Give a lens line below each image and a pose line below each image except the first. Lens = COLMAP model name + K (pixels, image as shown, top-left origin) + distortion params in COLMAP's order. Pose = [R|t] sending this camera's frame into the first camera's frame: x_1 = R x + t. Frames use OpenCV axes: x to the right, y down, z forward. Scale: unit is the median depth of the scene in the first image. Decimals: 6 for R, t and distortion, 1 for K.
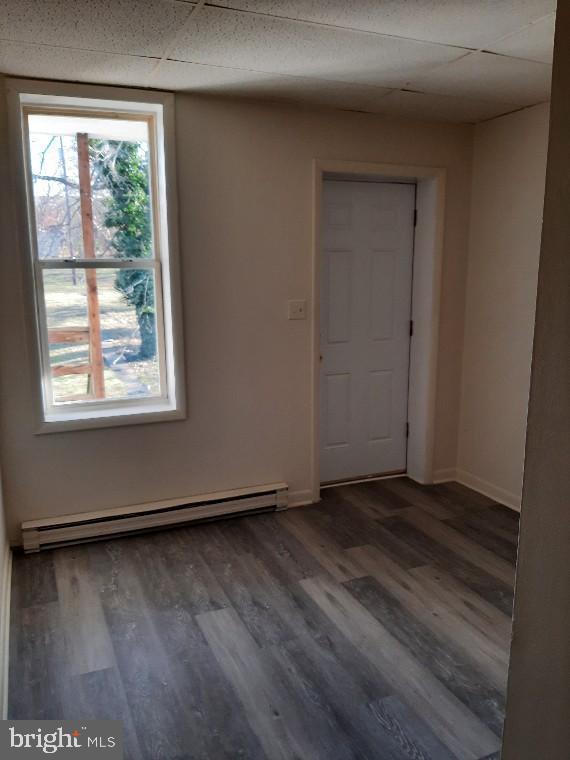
lens RADIAL K [[597.0, 0, 280.3], [0, 597.0, 379.0], [0, 0, 1]] dist [0.101773, -0.208467]
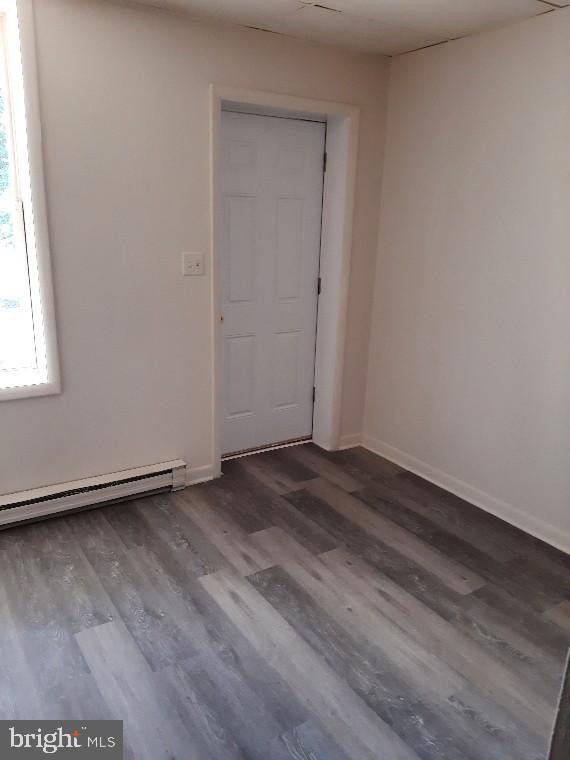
lens RADIAL K [[597.0, 0, 280.3], [0, 597.0, 379.0], [0, 0, 1]] dist [0.101773, -0.208467]
pose [[0.985483, -0.012316, 0.169327, 0.002944], [-0.002828, 0.996036, 0.088908, -0.033139], [-0.169751, -0.088097, 0.981542, 0.134123]]
